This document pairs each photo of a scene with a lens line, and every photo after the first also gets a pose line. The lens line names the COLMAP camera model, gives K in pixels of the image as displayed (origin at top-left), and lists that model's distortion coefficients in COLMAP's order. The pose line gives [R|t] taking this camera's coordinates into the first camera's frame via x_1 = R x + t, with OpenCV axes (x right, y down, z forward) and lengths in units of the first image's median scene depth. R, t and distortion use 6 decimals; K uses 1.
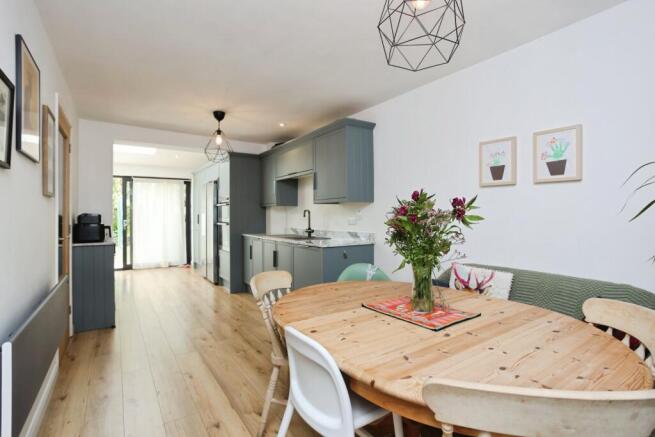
lens RADIAL K [[319.6, 0, 327.0], [0, 319.6, 216.5], [0, 0, 1]] dist [-0.002037, -0.000113]
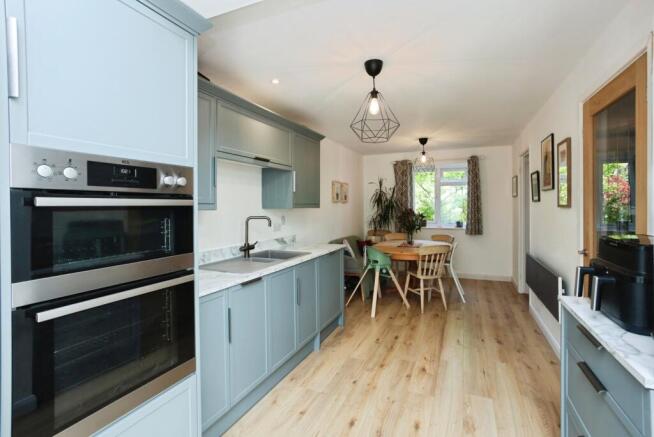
lens RADIAL K [[319.1, 0, 326.1], [0, 319.1, 214.8], [0, 0, 1]] dist [-0.002037, -0.000113]
pose [[-0.546907, -0.000036, 0.837193, -0.889484], [0.010783, 0.999917, 0.007087, -0.031283], [-0.837124, 0.012903, -0.546861, 1.566828]]
